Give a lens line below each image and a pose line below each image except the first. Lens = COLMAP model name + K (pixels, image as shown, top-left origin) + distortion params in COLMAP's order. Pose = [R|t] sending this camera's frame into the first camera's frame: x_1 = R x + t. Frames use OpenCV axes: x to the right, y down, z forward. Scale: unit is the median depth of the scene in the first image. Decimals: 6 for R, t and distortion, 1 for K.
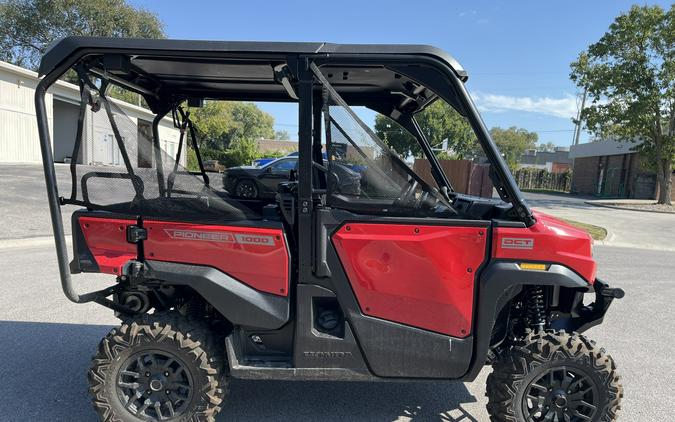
lens RADIAL K [[527.8, 0, 339.6], [0, 527.8, 245.2], [0, 0, 1]] dist [0.056997, -0.084028]
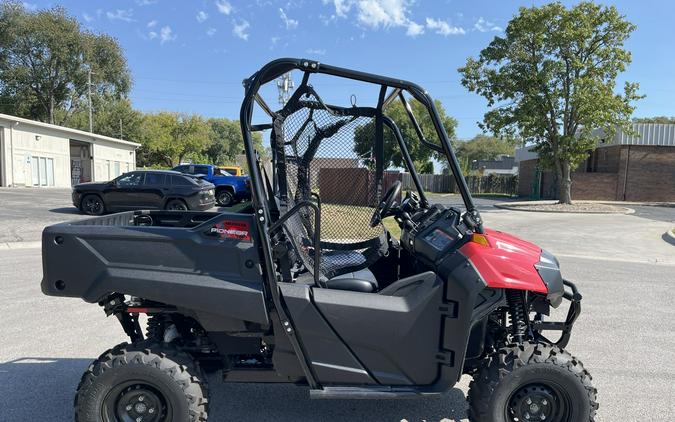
lens RADIAL K [[527.8, 0, 347.8], [0, 527.8, 251.8], [0, 0, 1]] dist [0.056997, -0.084028]
pose [[0.999122, -0.036562, -0.020441, 0.166271], [0.036335, 0.999275, -0.011344, 0.007614], [0.020841, 0.010591, 0.999727, -0.008034]]
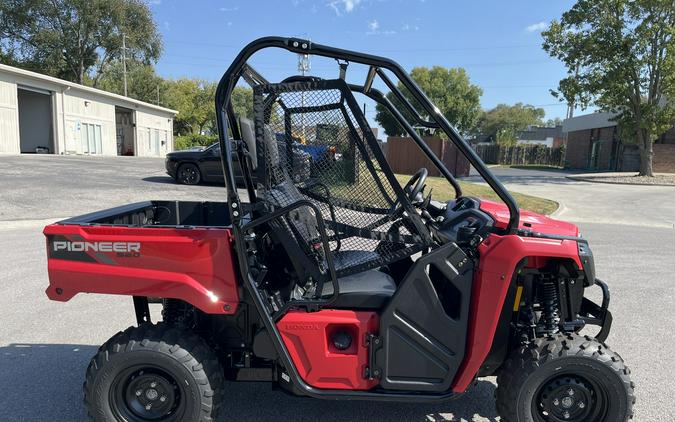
lens RADIAL K [[527.8, 0, 346.7], [0, 527.8, 241.3], [0, 0, 1]] dist [0.056997, -0.084028]
pose [[0.999285, -0.028284, -0.025100, 0.068419], [0.028907, 0.999274, 0.024812, 0.001162], [0.024380, -0.025520, 0.999377, 0.014137]]
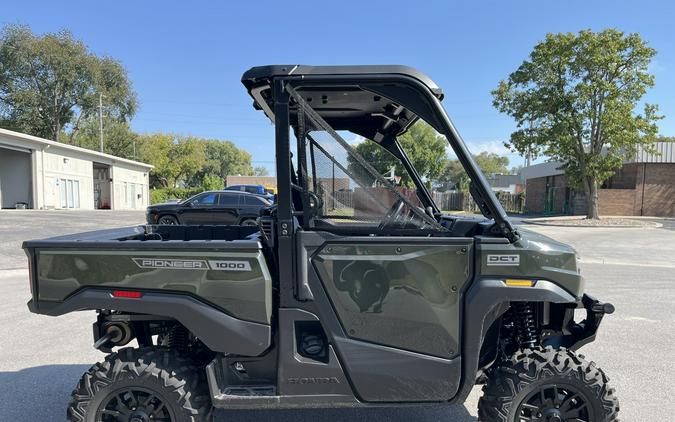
lens RADIAL K [[527.8, 0, 346.8], [0, 527.8, 254.3], [0, 0, 1]] dist [0.056997, -0.084028]
pose [[0.998335, -0.053175, 0.022362, 0.076245], [0.054050, 0.997717, -0.040495, 0.006728], [-0.020157, 0.041636, 0.998929, -0.026798]]
